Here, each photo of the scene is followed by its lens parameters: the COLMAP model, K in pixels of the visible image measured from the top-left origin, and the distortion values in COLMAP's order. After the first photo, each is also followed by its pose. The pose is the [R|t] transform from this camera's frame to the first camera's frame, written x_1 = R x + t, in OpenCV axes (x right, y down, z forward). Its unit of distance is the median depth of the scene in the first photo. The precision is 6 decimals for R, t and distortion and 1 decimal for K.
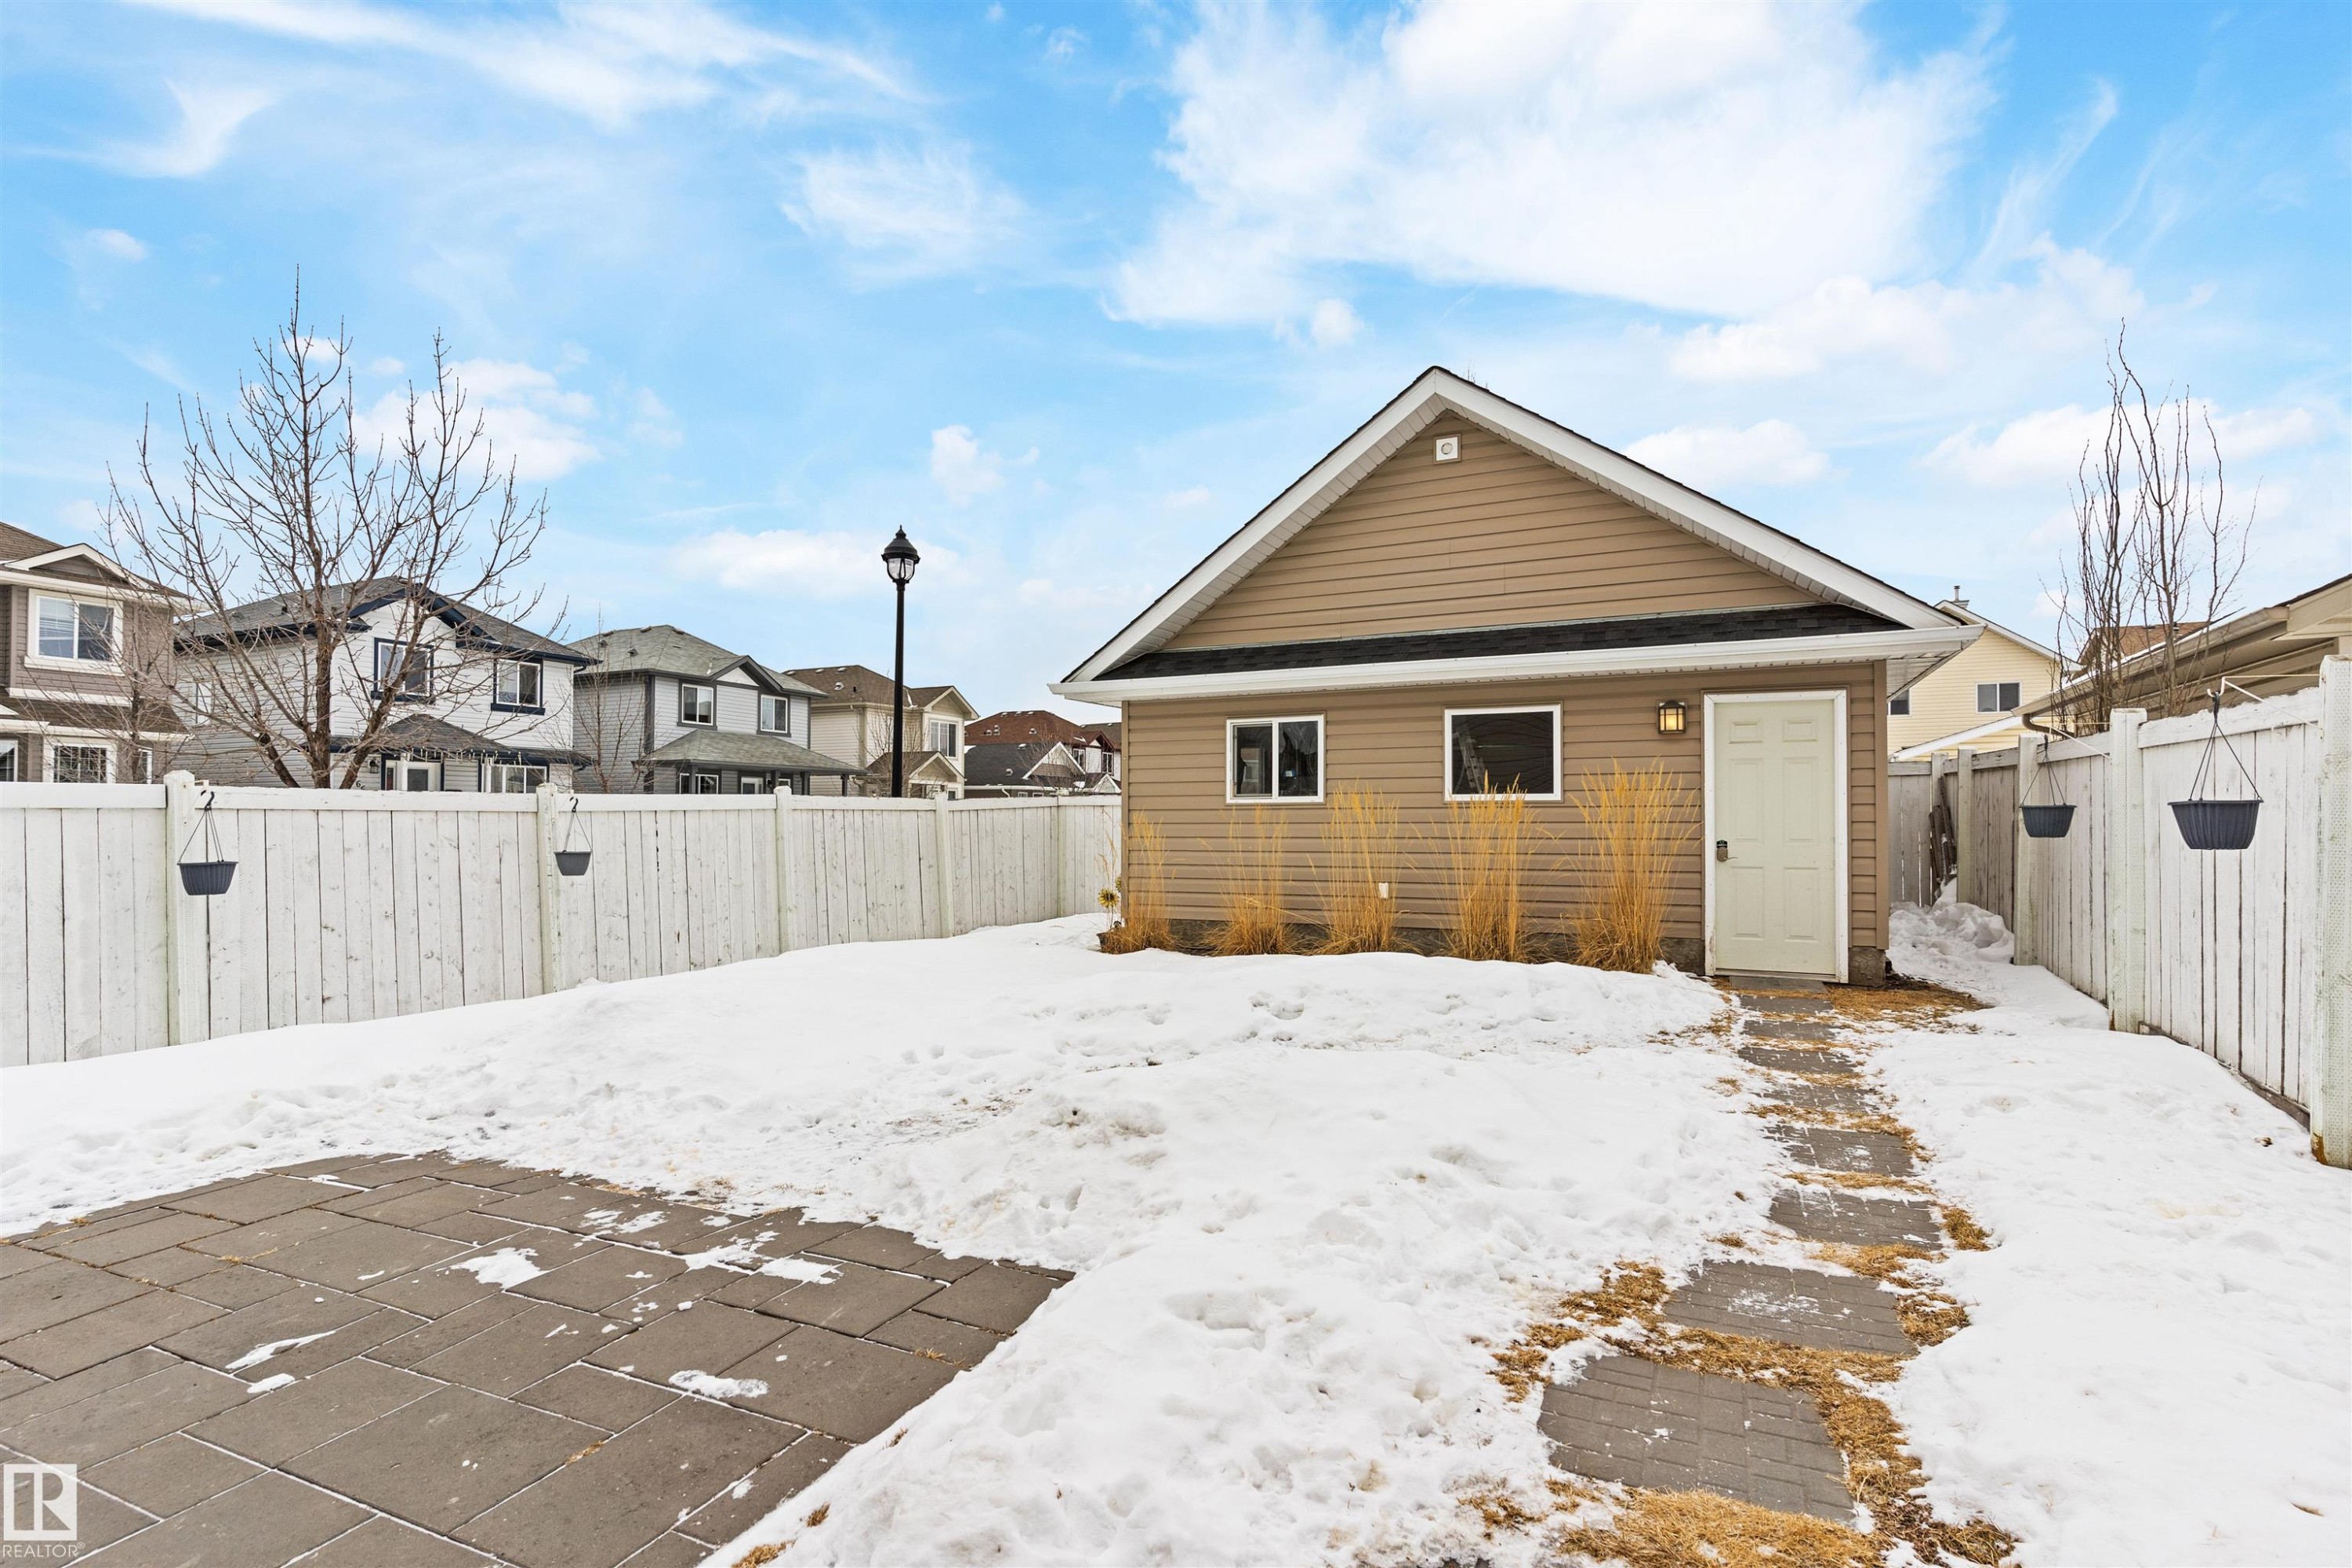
lens RADIAL K [[1132.2, 0, 1176.0], [0, 1132.2, 784.0], [0, 0, 1]] dist [-0.000021, -0.000010]
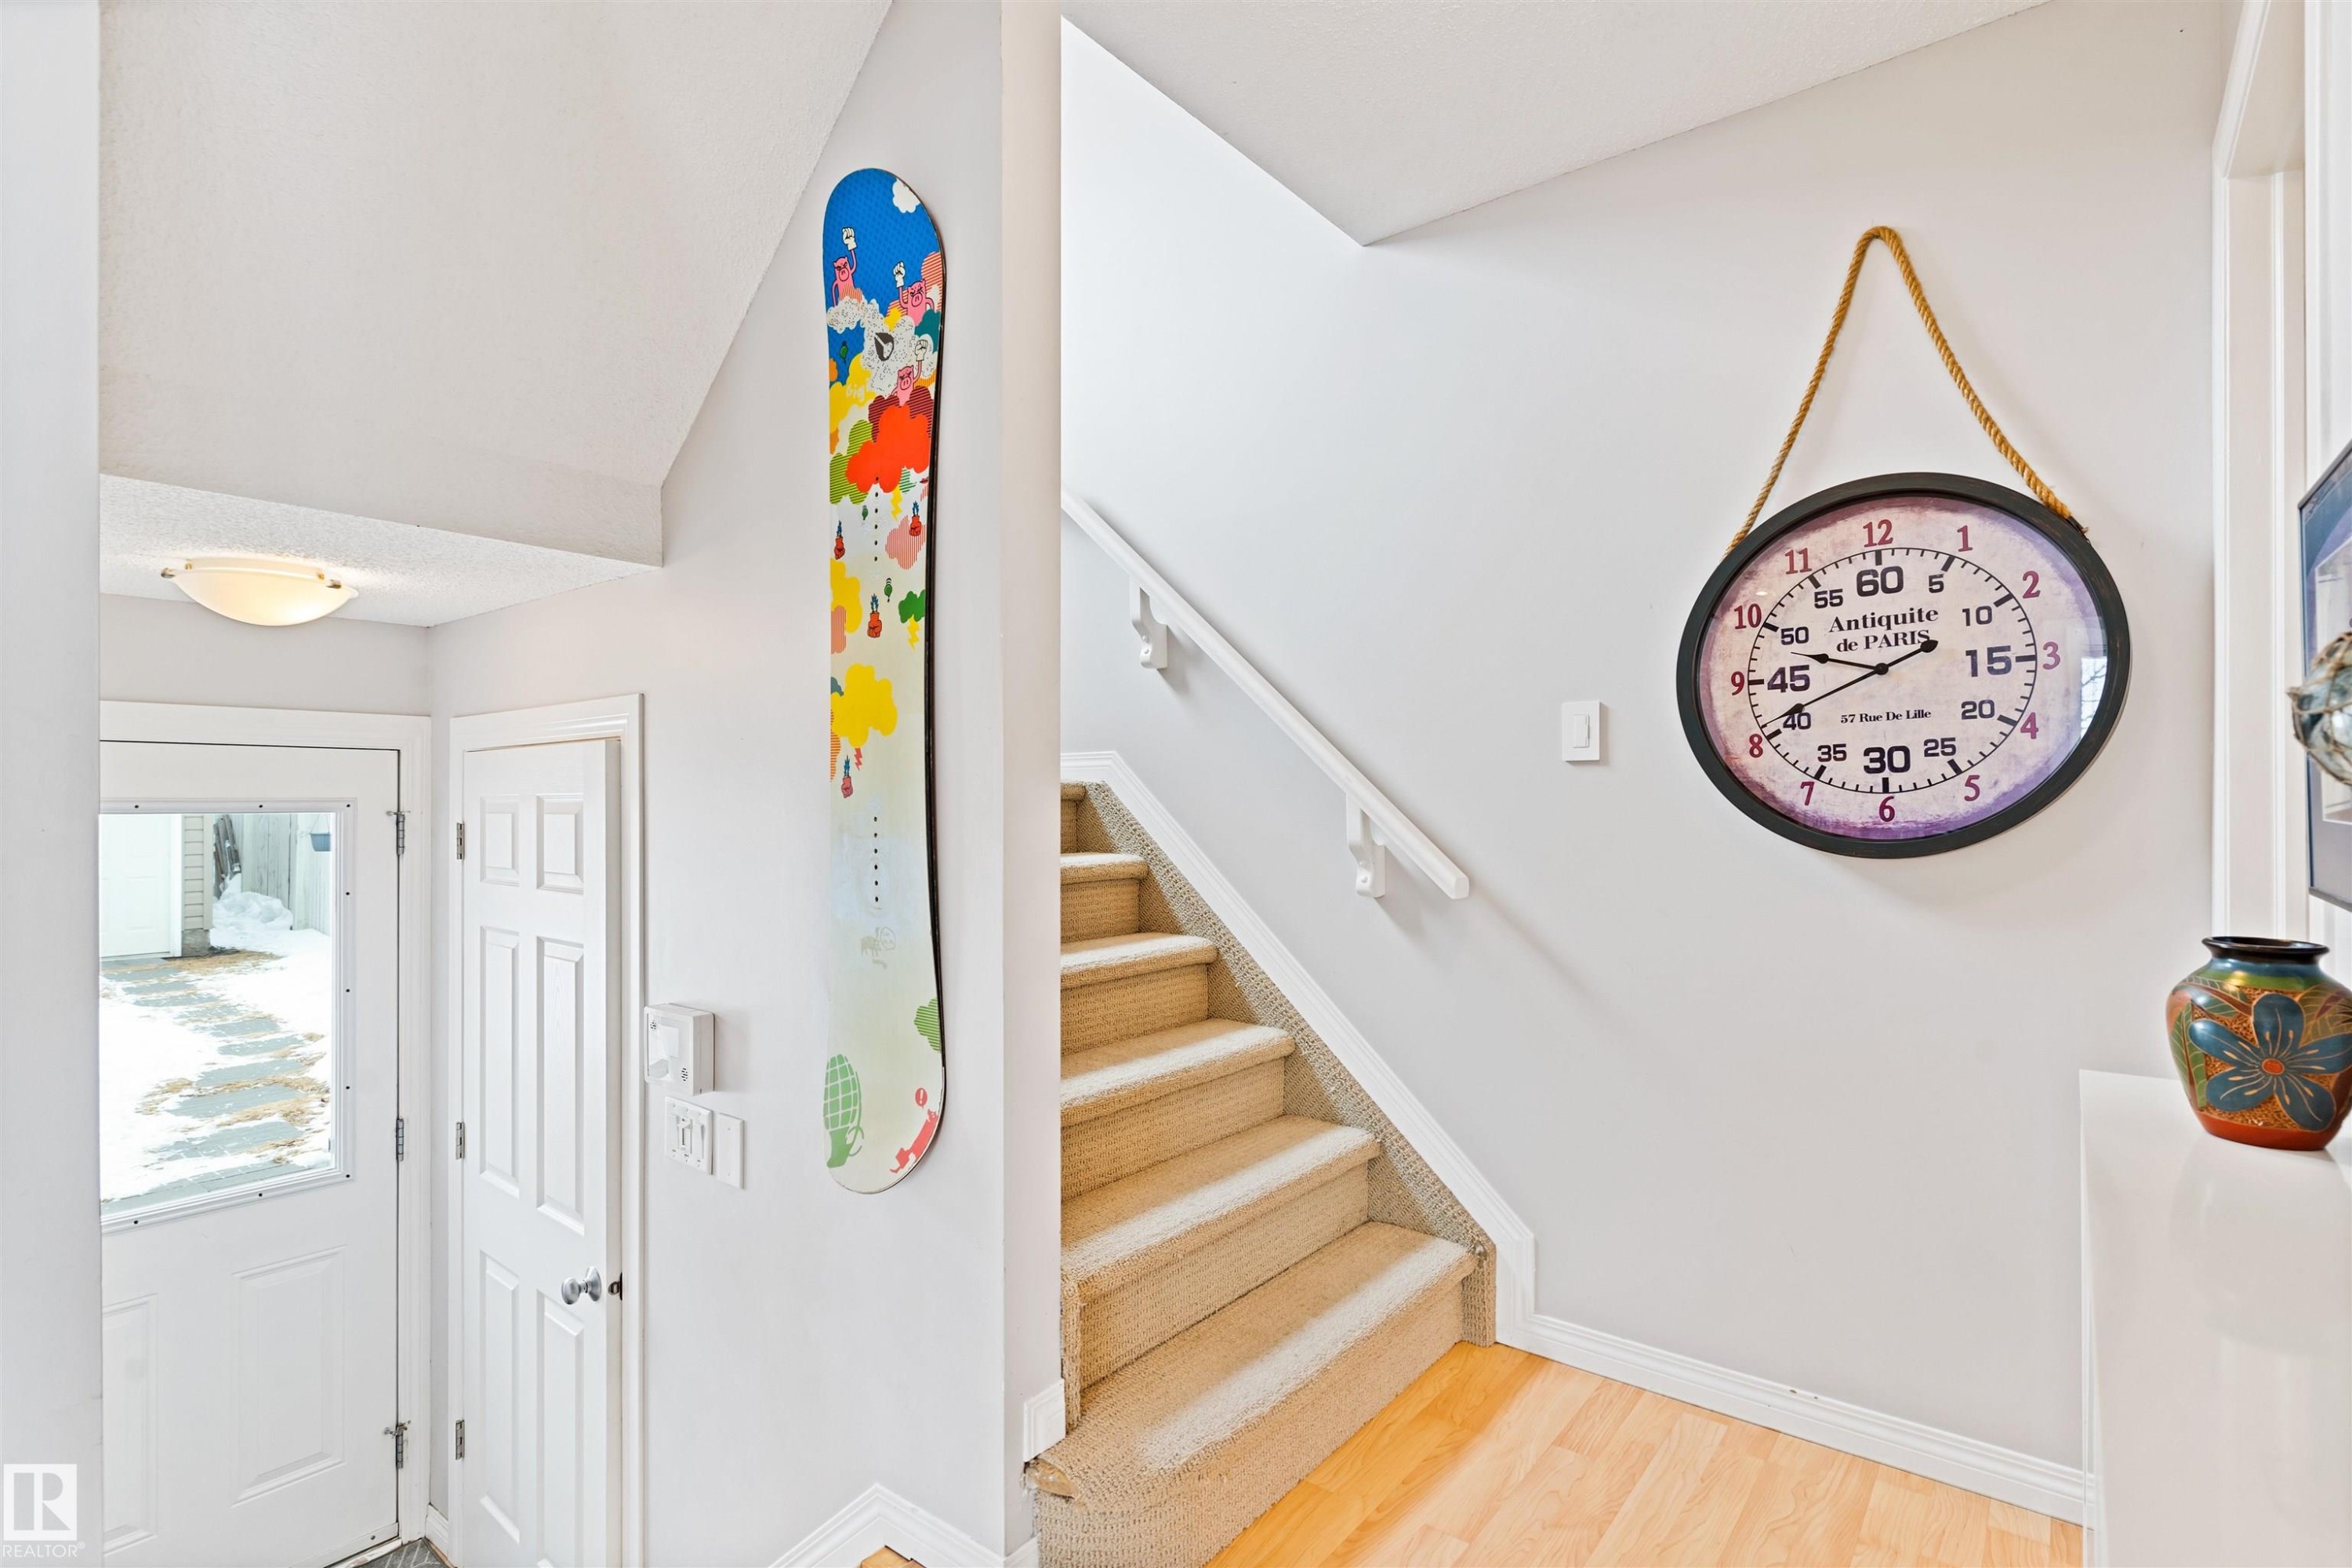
lens RADIAL K [[1132.2, 0, 1176.0], [0, 1132.2, 784.0], [0, 0, 1]] dist [-0.000021, -0.000010]
pose [[0.230080, 0.009559, 0.973125, -0.482472], [-0.031472, 0.999502, -0.002377, -0.073232], [-0.972663, -0.030080, 0.230267, -0.514627]]
